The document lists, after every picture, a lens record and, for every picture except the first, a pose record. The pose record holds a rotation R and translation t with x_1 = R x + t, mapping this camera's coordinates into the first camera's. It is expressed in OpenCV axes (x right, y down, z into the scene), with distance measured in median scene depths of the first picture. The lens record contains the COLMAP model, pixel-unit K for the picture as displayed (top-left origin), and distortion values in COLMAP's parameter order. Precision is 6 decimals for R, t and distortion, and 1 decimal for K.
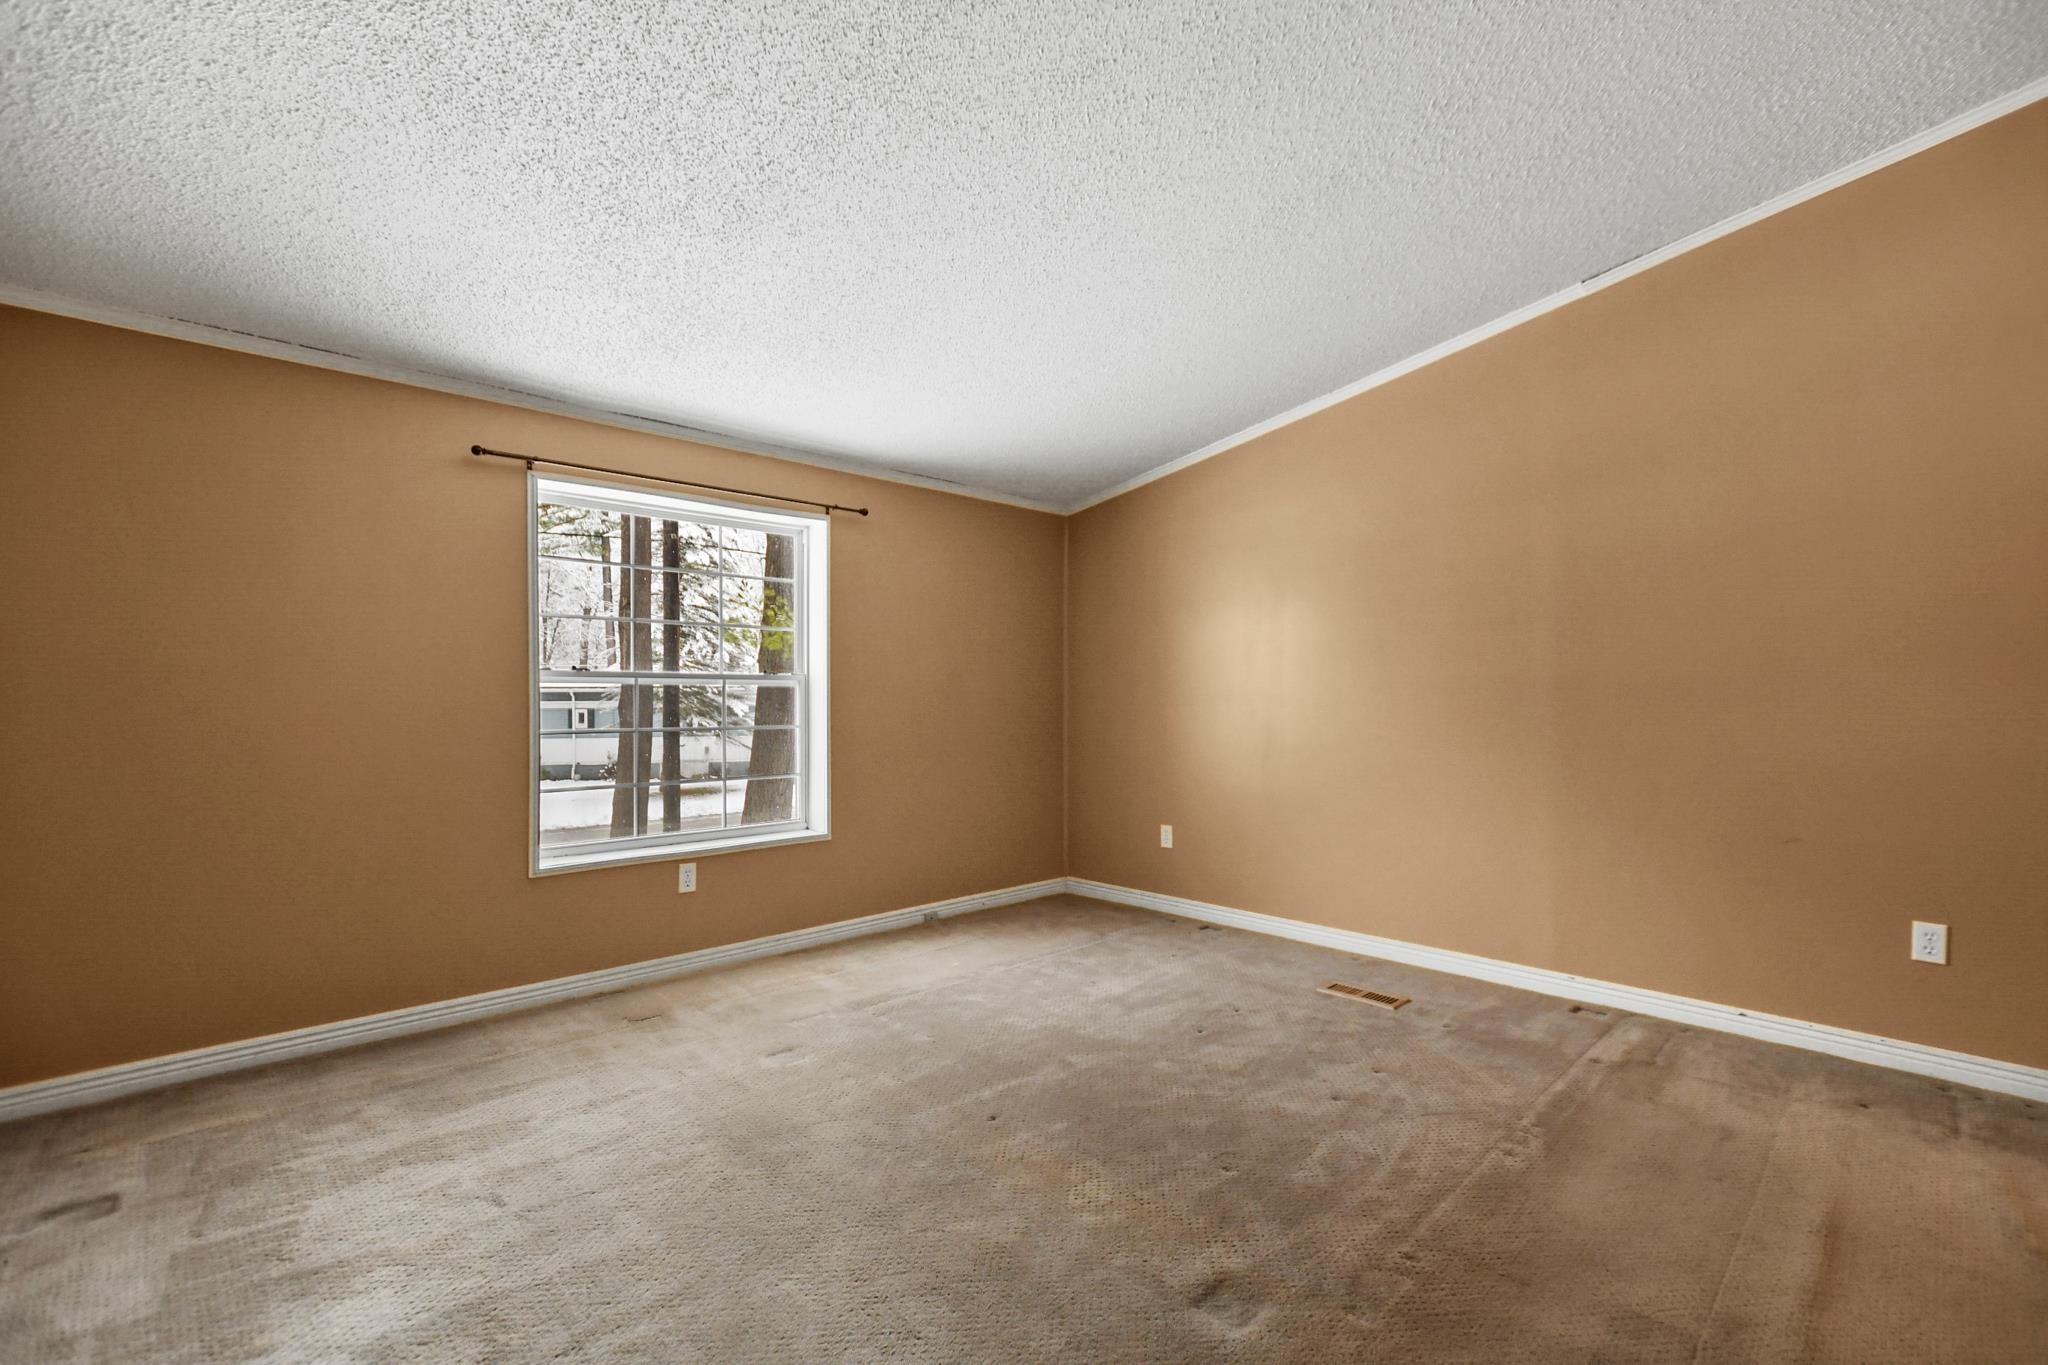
lens RADIAL K [[853.2, 0, 1058.3], [0, 853.2, 716.2], [0, 0, 1]] dist [-0.006786, -0.000216]
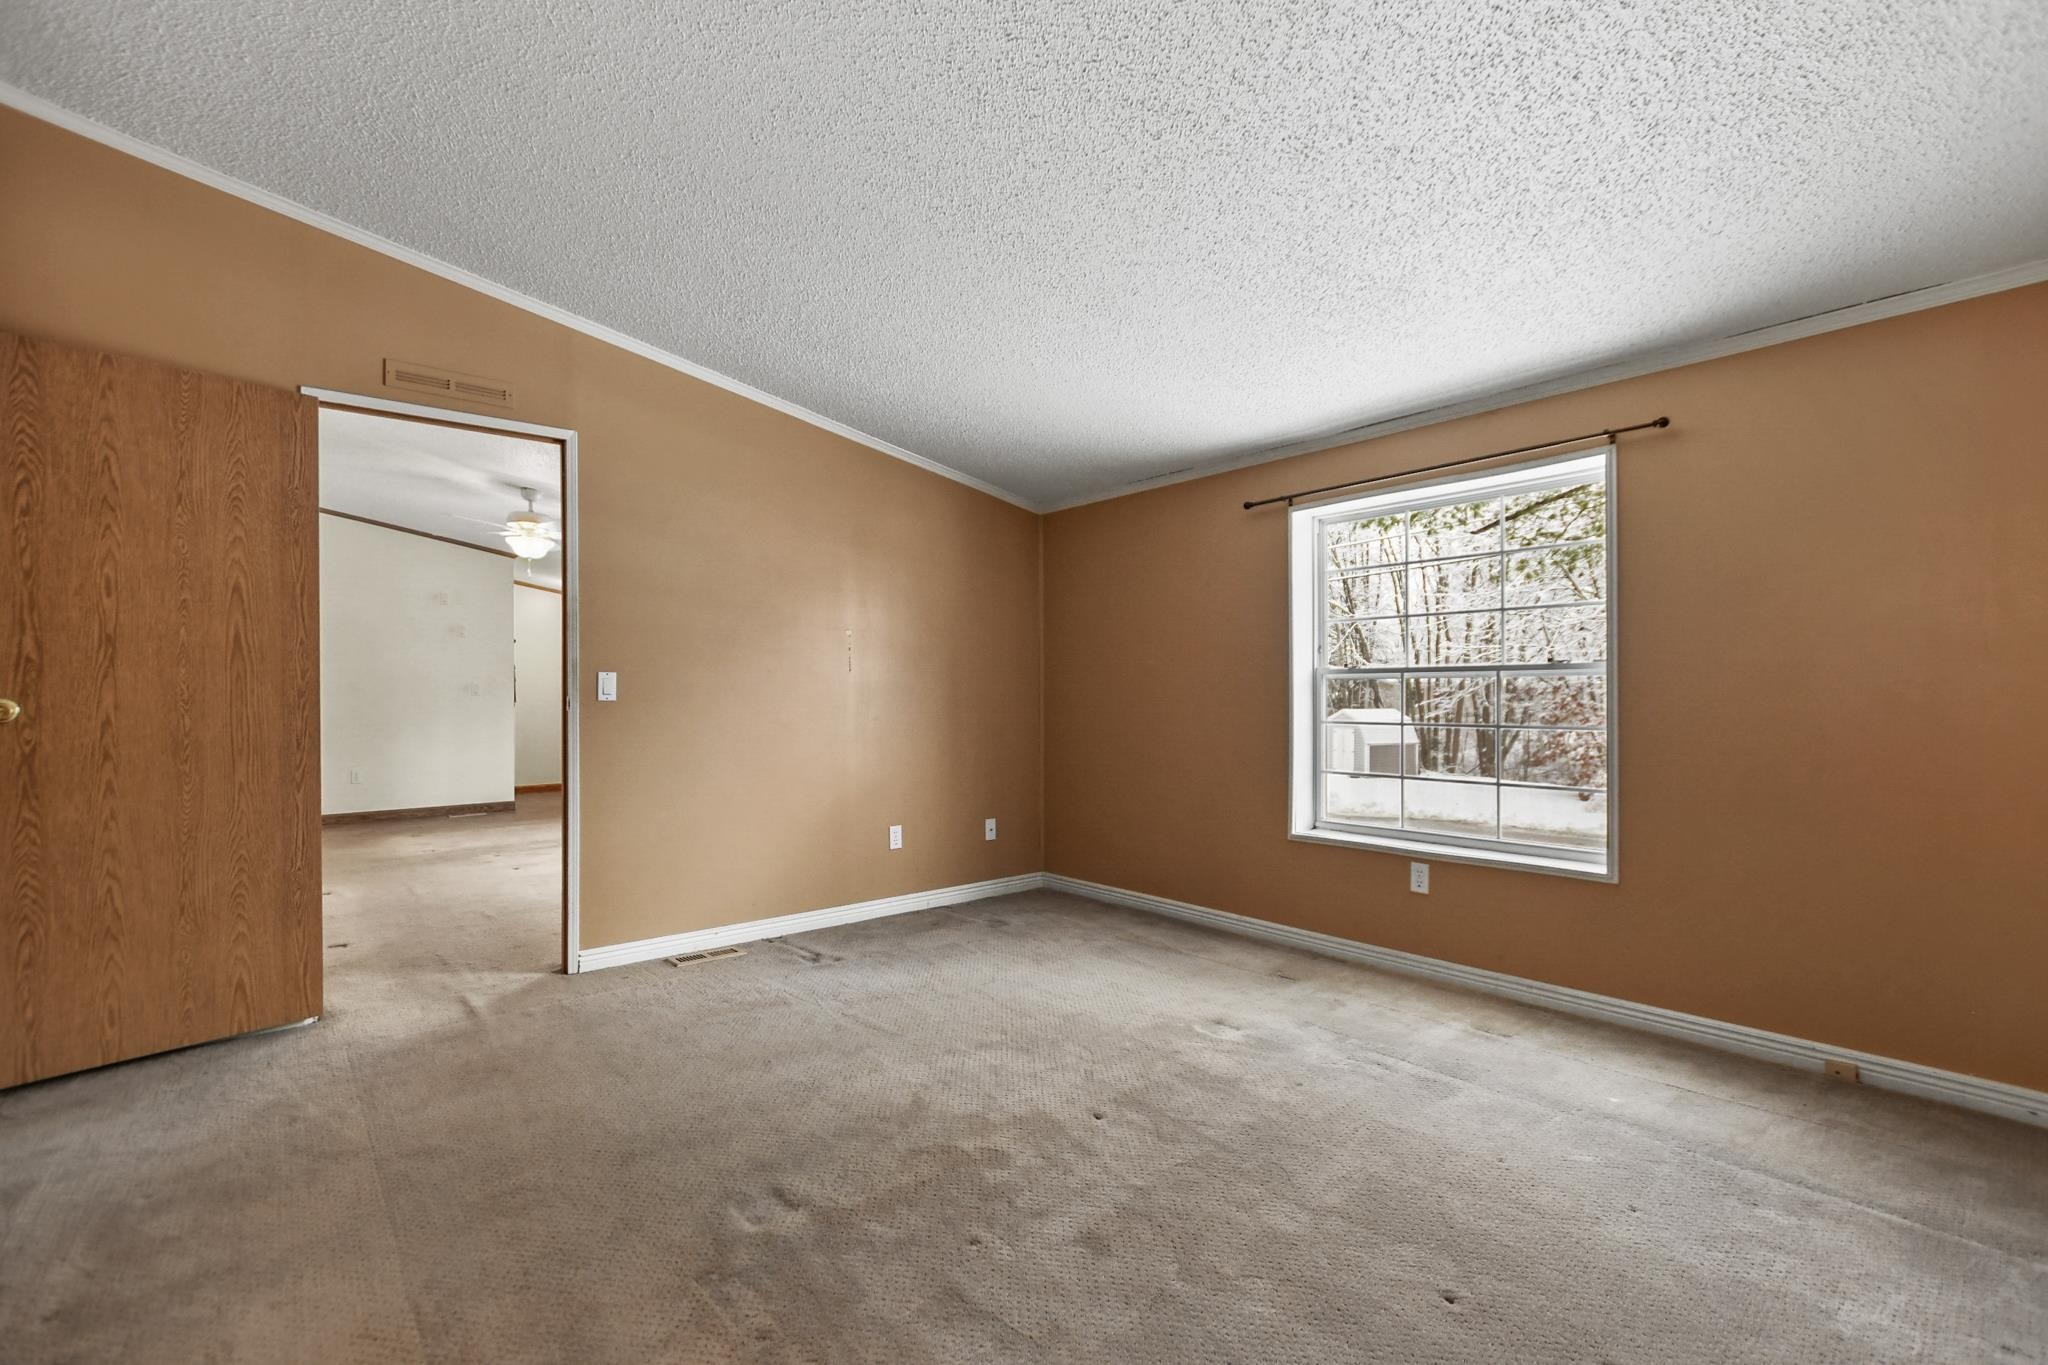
lens RADIAL K [[900.6, 0, 1001.1], [0, 900.6, 701.2], [0, 0, 1]] dist [-0.034158, 0.014166]
pose [[-0.078963, 0.005546, -0.996862, 0.646679], [-0.019687, 0.999781, 0.007122, -0.009071], [0.996683, 0.020187, -0.078836, 0.639195]]
